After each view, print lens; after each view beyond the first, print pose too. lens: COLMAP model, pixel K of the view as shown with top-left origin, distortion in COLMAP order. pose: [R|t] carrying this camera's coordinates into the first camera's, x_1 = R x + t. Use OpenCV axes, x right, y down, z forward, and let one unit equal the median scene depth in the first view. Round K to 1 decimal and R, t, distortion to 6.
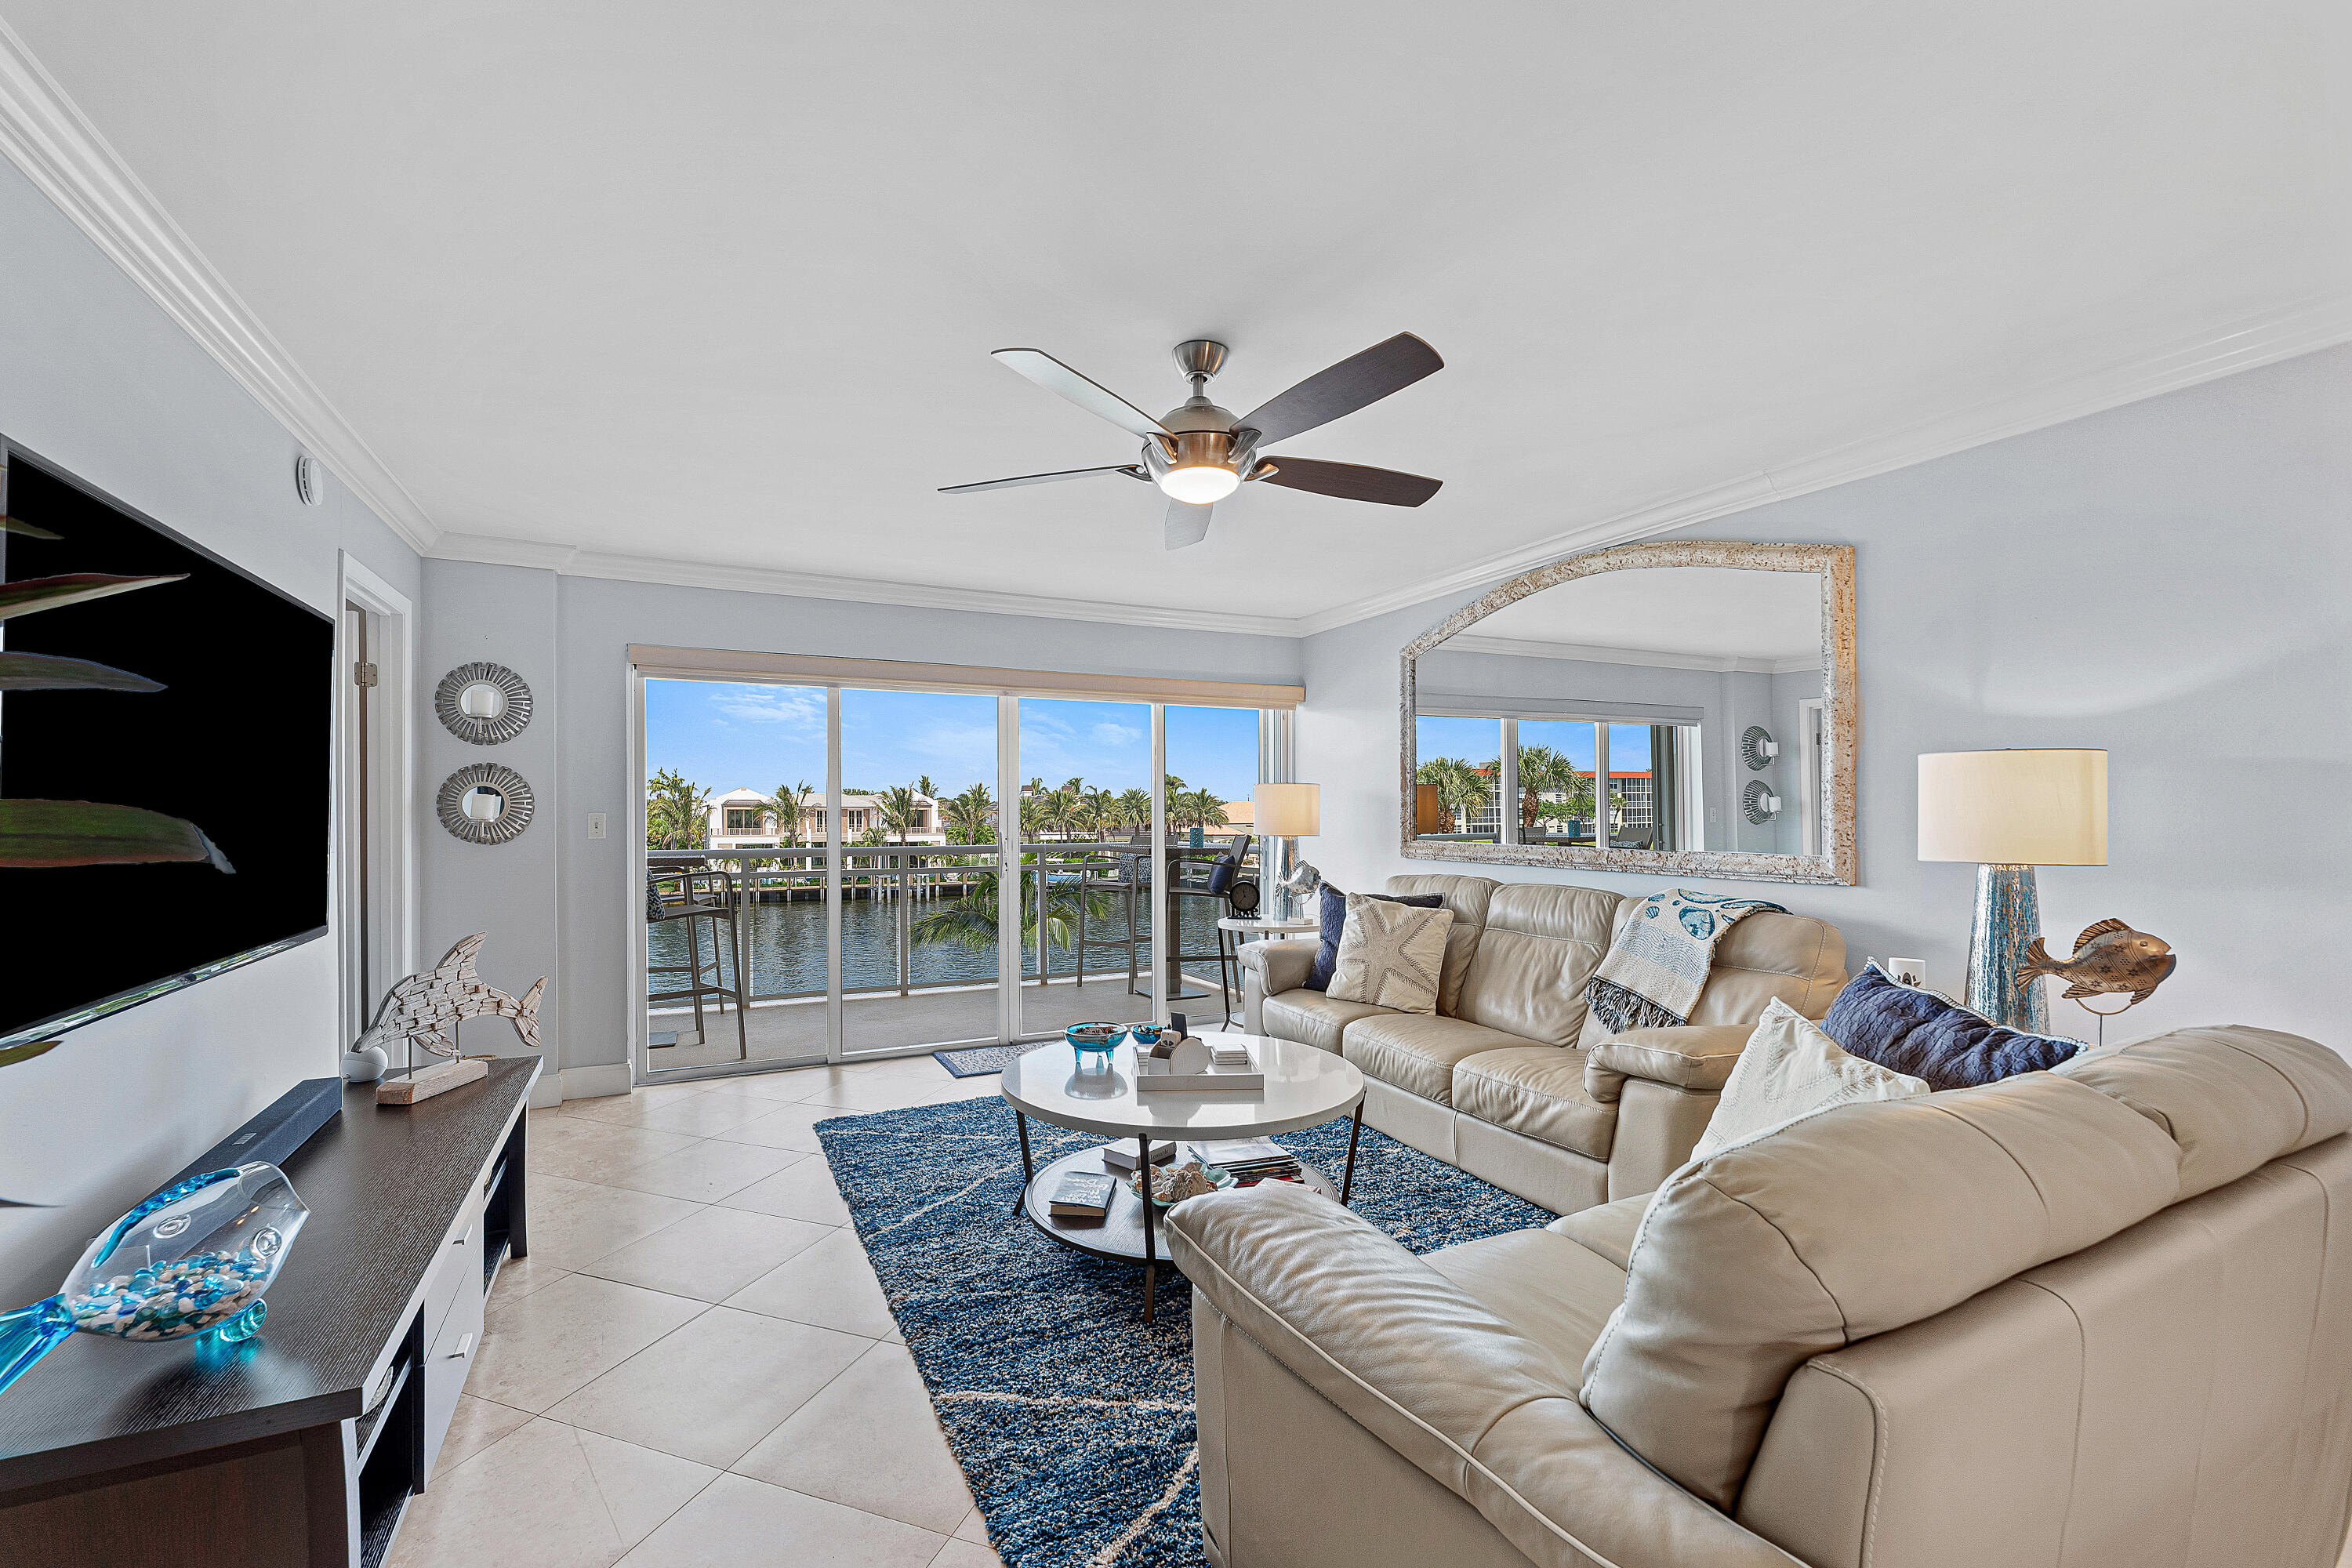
lens RADIAL K [[975.7, 0, 1152.2], [0, 975.7, 806.5], [0, 0, 1]] dist [-0.000279, -0.000074]
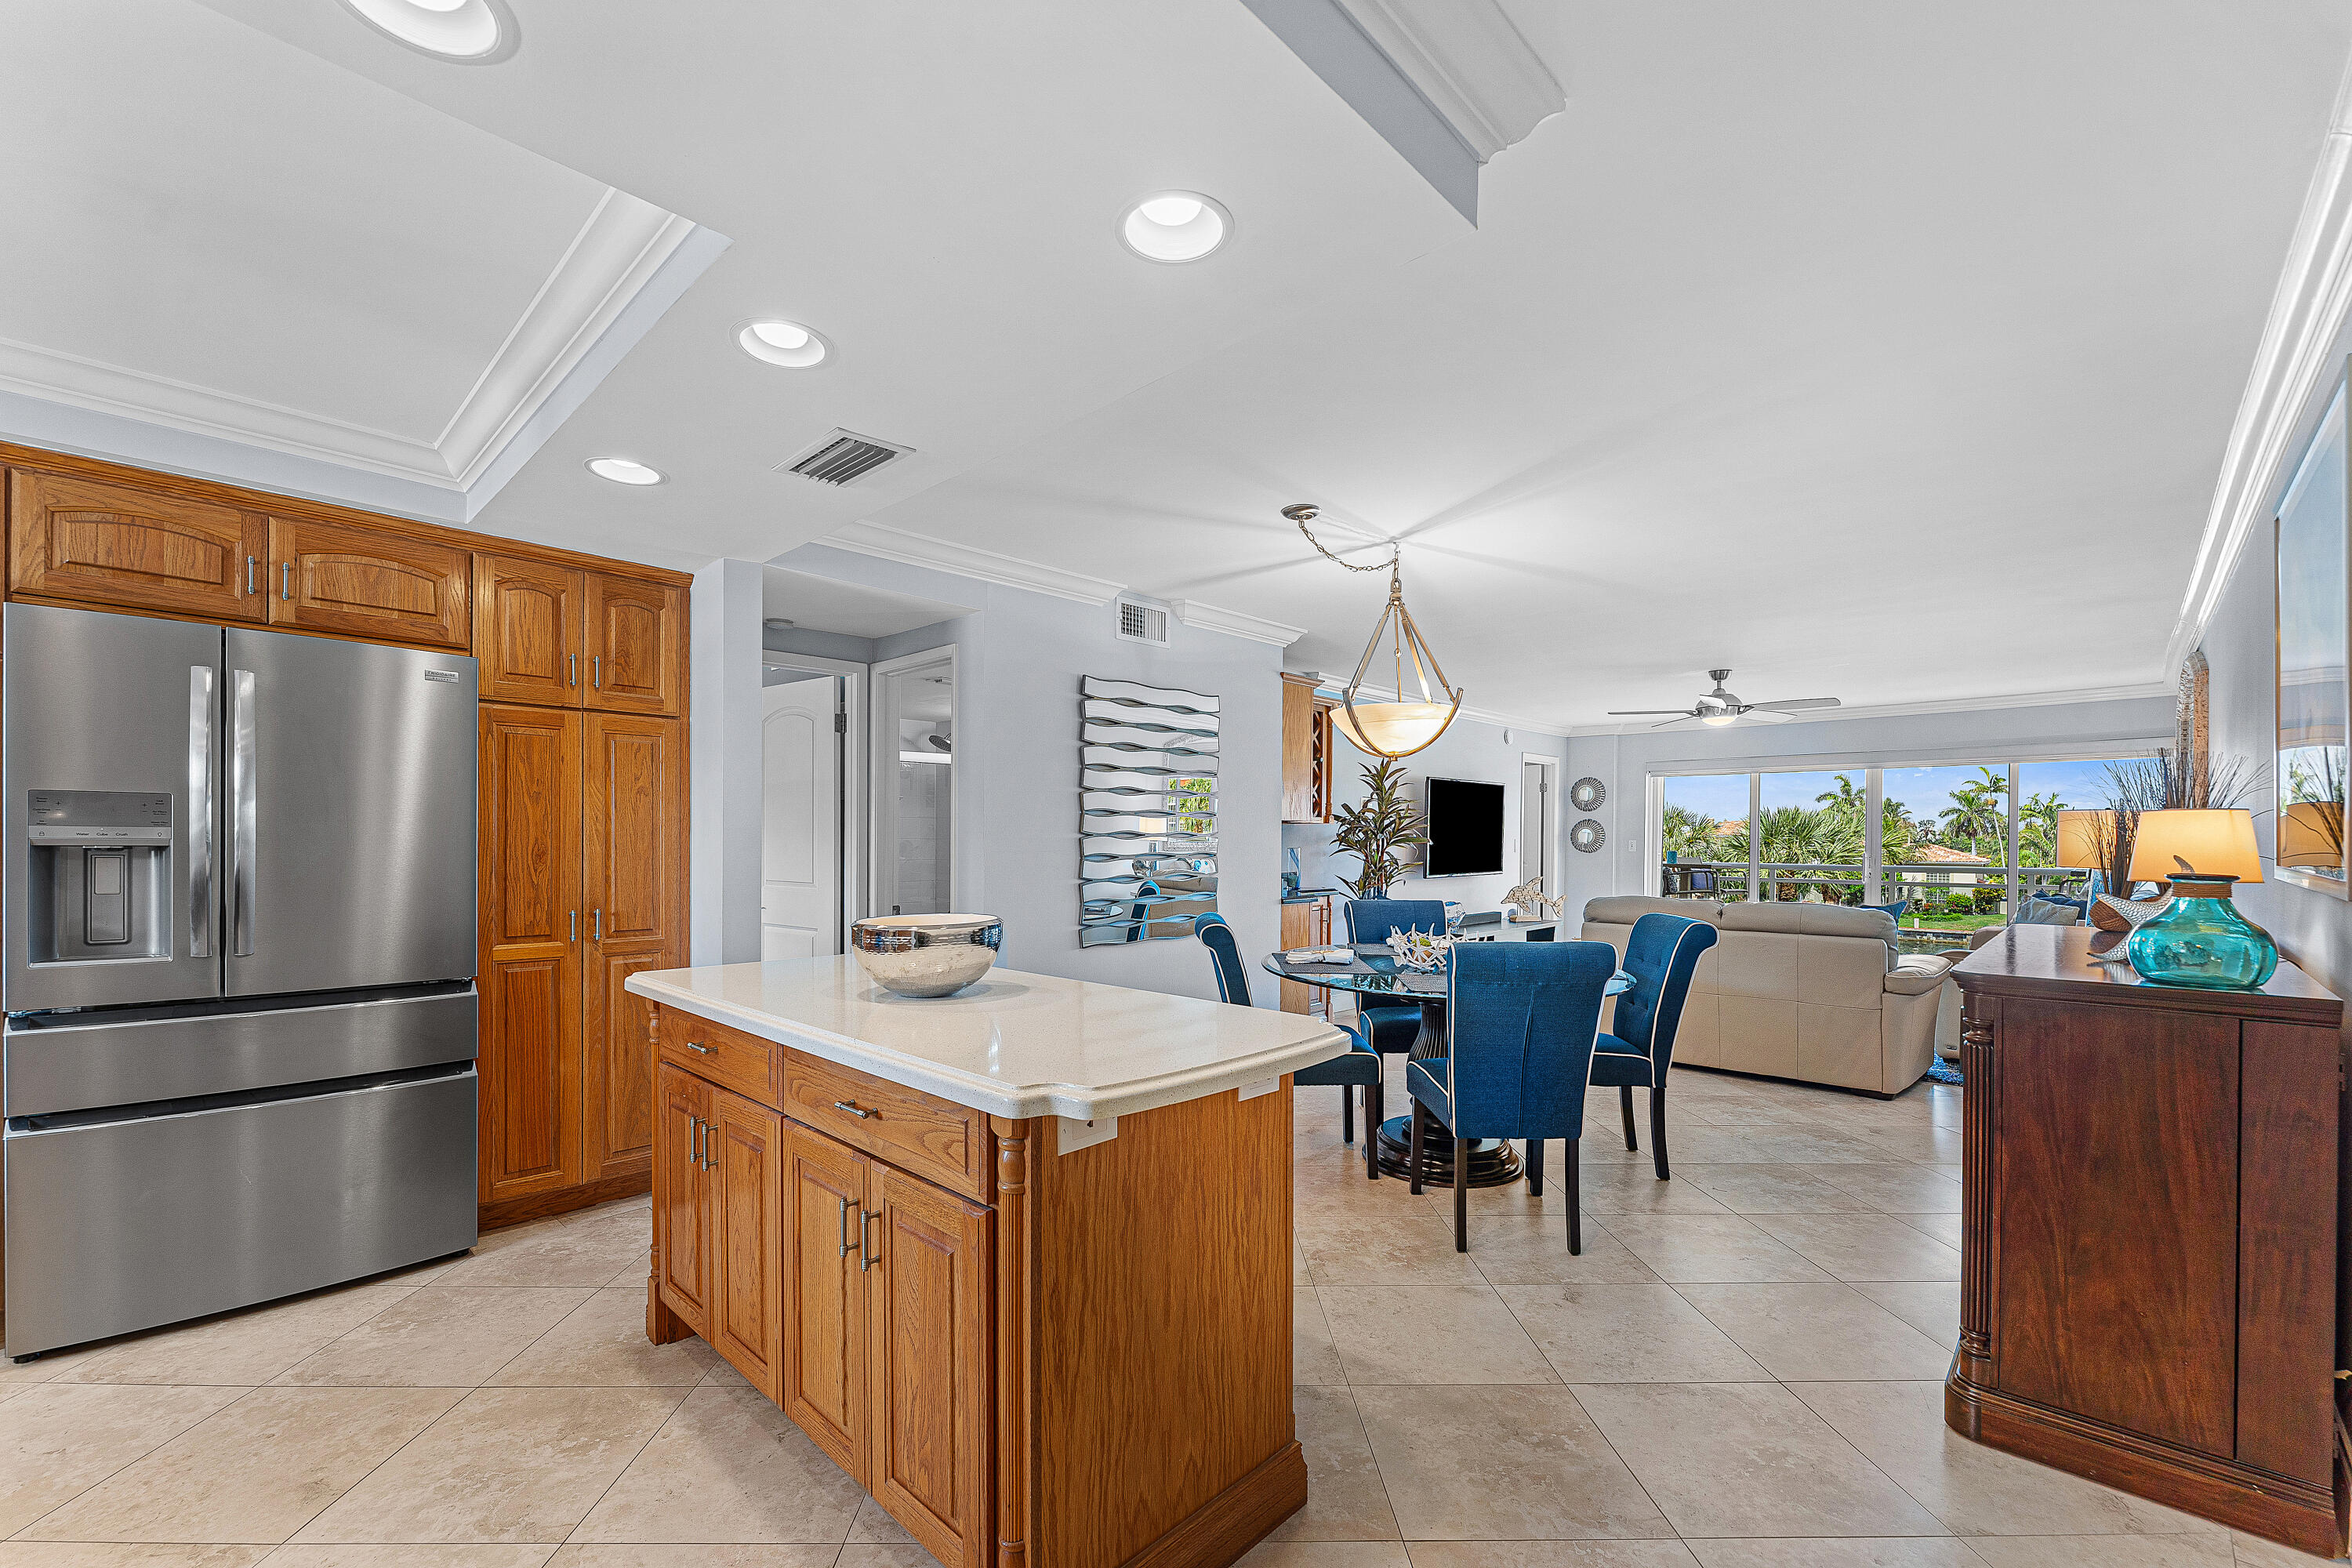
lens RADIAL K [[969.5, 0, 1160.5], [0, 969.5, 849.2], [0, 0, 1]] dist [-0.000646, -0.000576]
pose [[0.344203, 0.013202, -0.938803, 0.945167], [-0.000635, 0.999904, 0.013828, -0.002827], [0.938895, -0.004164, 0.344178, -0.642145]]
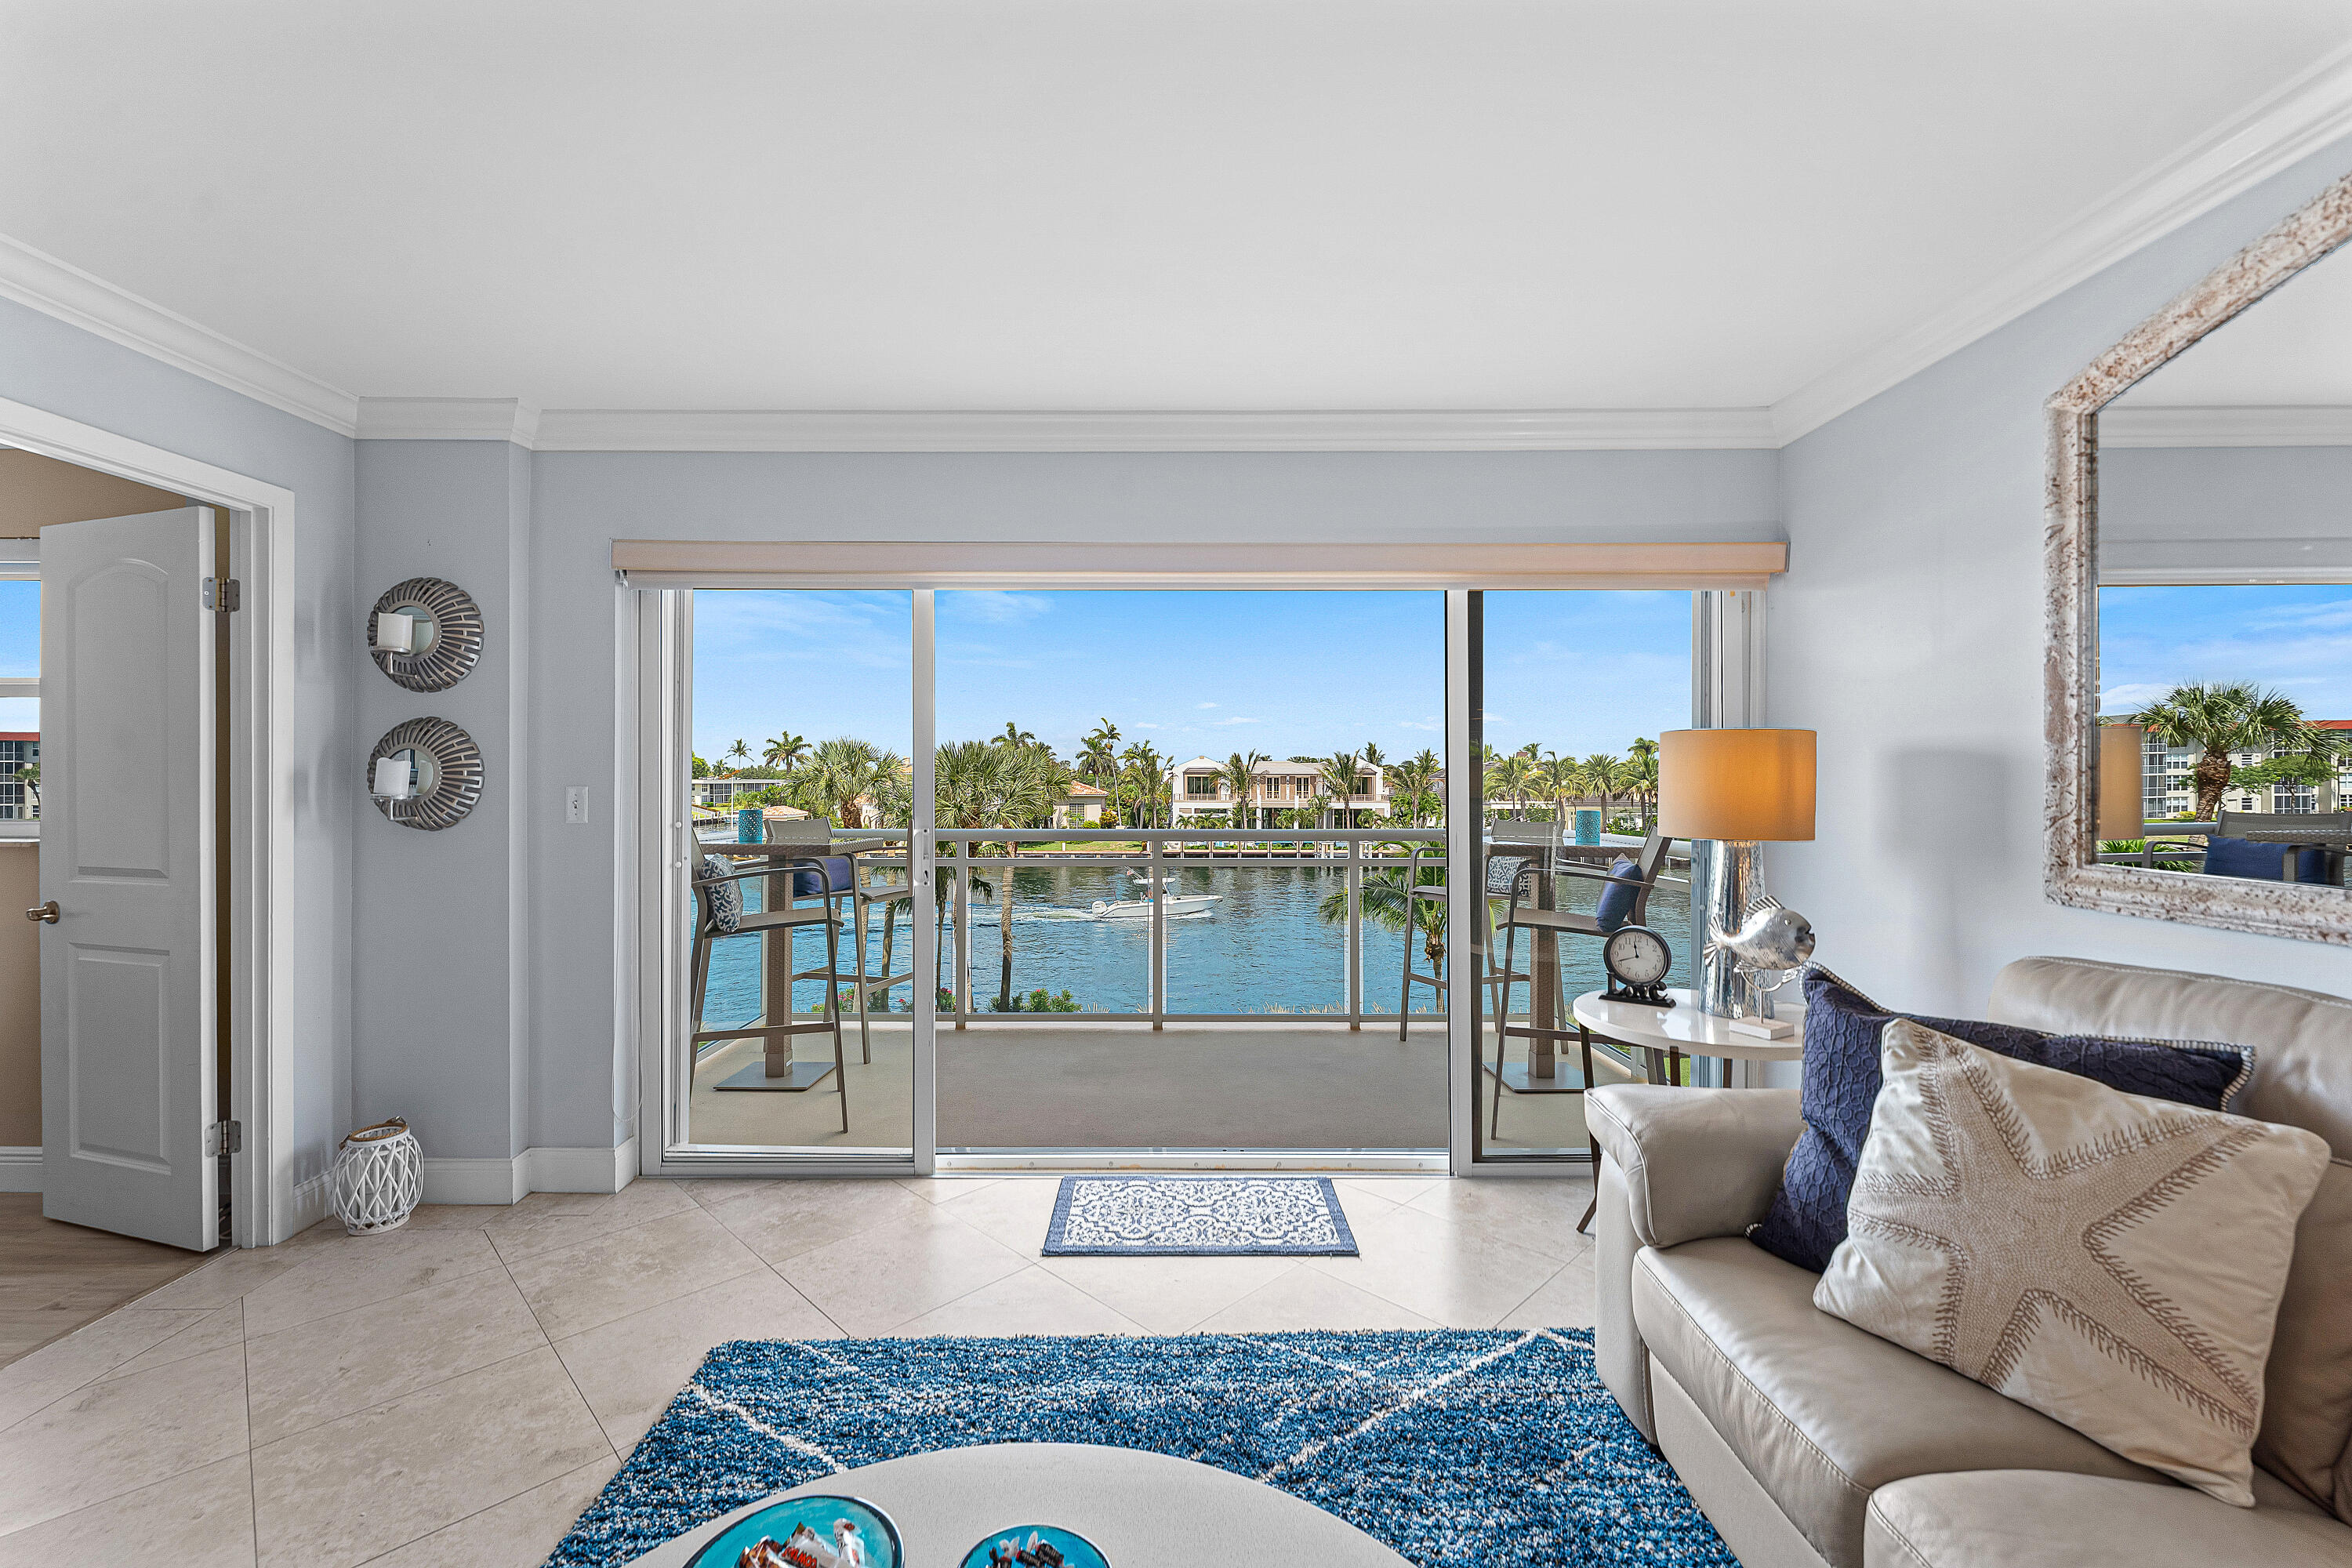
lens RADIAL K [[969.2, 0, 1176.0], [0, 969.2, 784.0], [0, 0, 1]] dist [-0.000748, -0.000223]
pose [[0.907271, 0.004298, -0.420524, 0.090827], [0.000173, 0.999944, 0.010593, -0.002302], [0.420546, -0.009684, 0.907220, 0.460622]]
